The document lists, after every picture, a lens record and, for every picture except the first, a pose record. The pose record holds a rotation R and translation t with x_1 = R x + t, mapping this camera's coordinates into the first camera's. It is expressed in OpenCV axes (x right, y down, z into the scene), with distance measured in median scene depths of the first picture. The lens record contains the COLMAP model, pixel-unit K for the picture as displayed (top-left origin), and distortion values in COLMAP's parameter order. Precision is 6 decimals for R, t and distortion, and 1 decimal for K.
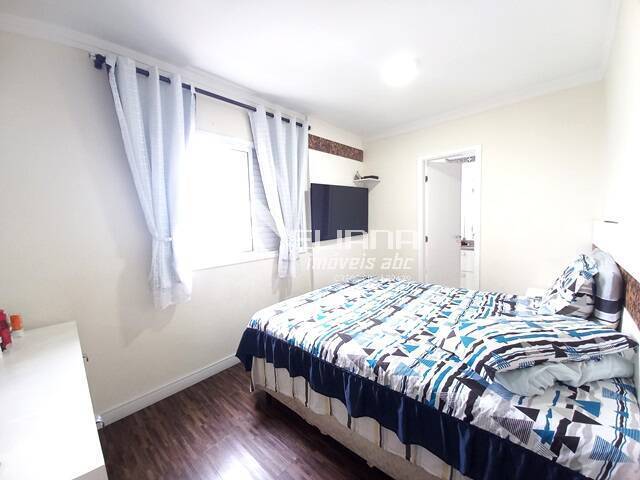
lens RADIAL K [[252.8, 0, 317.8], [0, 252.8, 241.2], [0, 0, 1]] dist [0.001925, -0.011661]
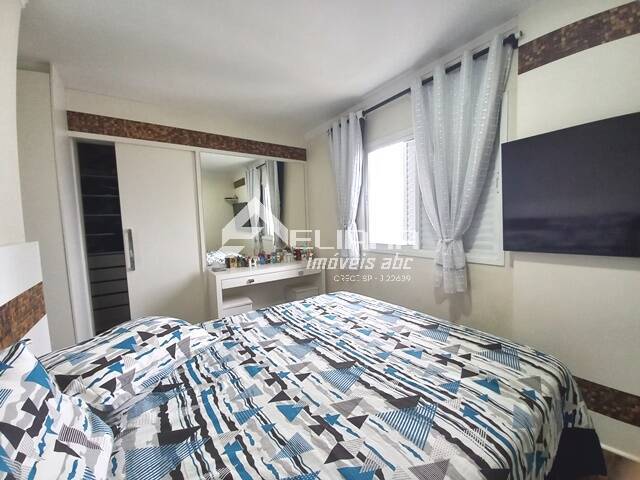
lens RADIAL K [[252.8, 0, 317.8], [0, 252.8, 241.2], [0, 0, 1]] dist [0.001925, -0.011661]
pose [[-0.210322, 0.113711, -0.970997, 0.931489], [-0.045265, 0.991015, 0.125860, -0.106455], [0.976584, 0.070424, -0.203285, 1.114088]]
